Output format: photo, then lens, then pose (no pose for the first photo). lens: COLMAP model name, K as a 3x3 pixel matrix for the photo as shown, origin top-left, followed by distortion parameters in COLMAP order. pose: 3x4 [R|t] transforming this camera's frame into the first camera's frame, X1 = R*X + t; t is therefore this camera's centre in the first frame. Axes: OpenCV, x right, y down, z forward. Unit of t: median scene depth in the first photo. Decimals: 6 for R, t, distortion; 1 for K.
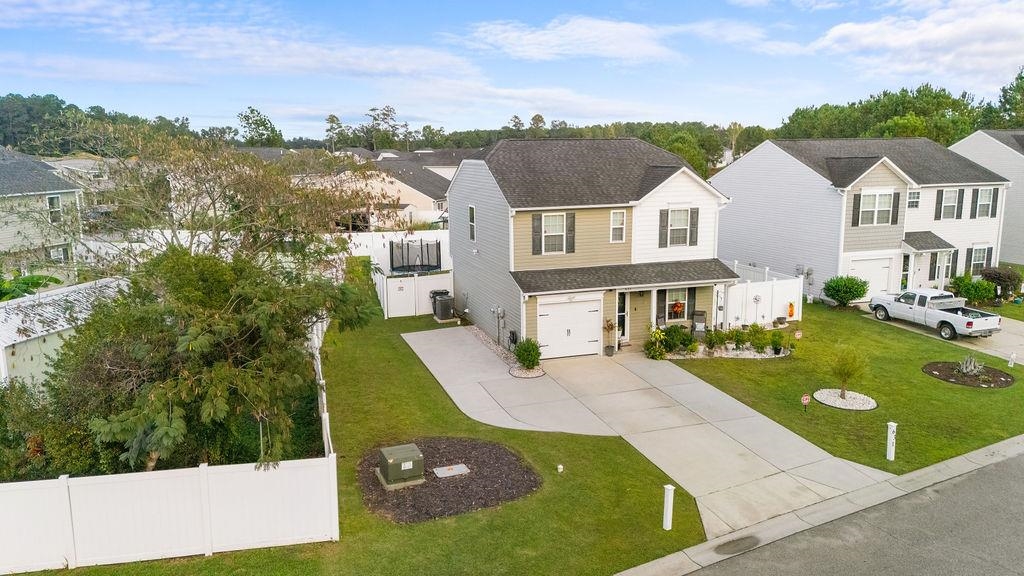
lens RADIAL K [[748.5, 0, 515.8], [0, 748.5, 284.1], [0, 0, 1]] dist [0.039489, -0.005776]
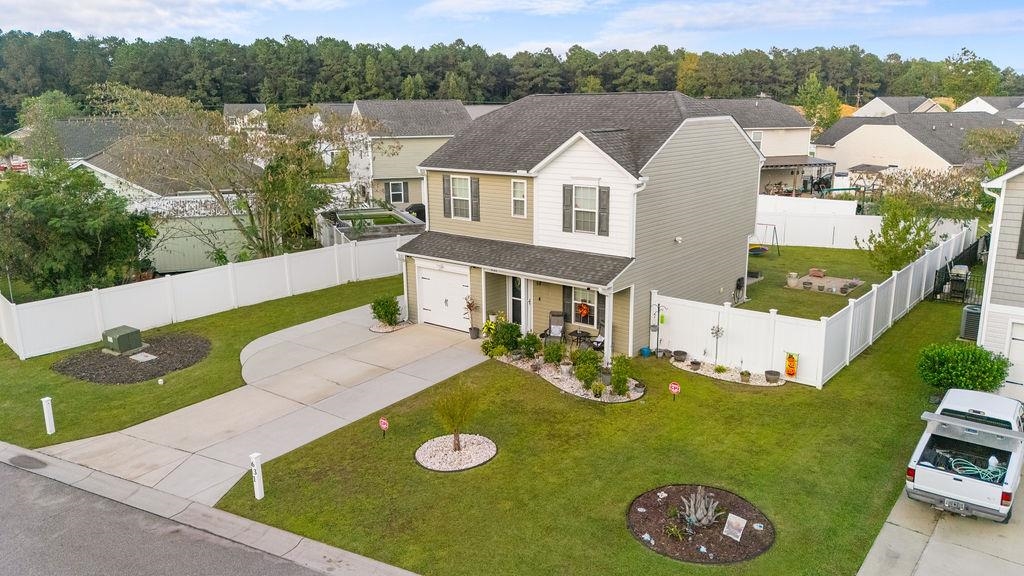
lens RADIAL K [[748.5, 0, 515.8], [0, 748.5, 284.1], [0, 0, 1]] dist [0.039489, -0.005776]
pose [[0.546774, 0.200951, -0.812808, 0.870793], [-0.146075, 0.978778, 0.143720, -0.105828], [0.824439, 0.040148, 0.564525, 0.521265]]
